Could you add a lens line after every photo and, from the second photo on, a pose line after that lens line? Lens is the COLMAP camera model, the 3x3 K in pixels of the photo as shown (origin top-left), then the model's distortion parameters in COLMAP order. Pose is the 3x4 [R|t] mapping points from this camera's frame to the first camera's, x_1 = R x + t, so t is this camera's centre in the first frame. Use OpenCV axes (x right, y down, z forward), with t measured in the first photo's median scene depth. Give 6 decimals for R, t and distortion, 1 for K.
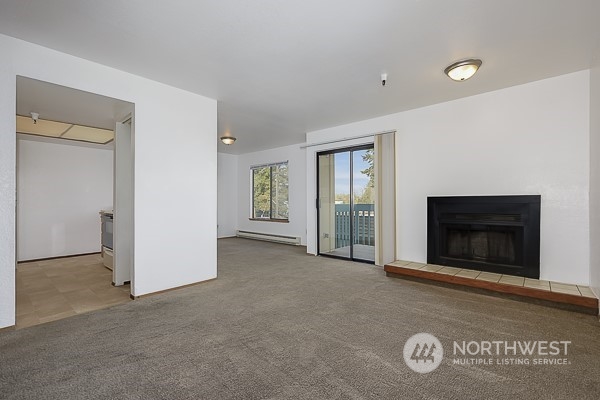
lens RADIAL K [[272.9, 0, 293.6], [0, 272.9, 199.2], [0, 0, 1]] dist [0.019135, 0.000268]
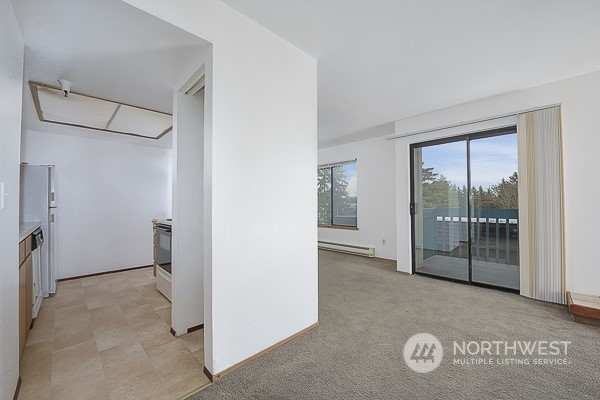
lens RADIAL K [[245.6, 0, 300.0], [0, 245.6, 200.0], [0, 0, 1]] dist [0.000517, -0.000004]
pose [[0.998025, -0.004955, -0.062619, -0.231989], [0.004505, 0.999963, -0.007321, -0.006541], [0.062652, 0.007025, 0.998011, 0.317599]]
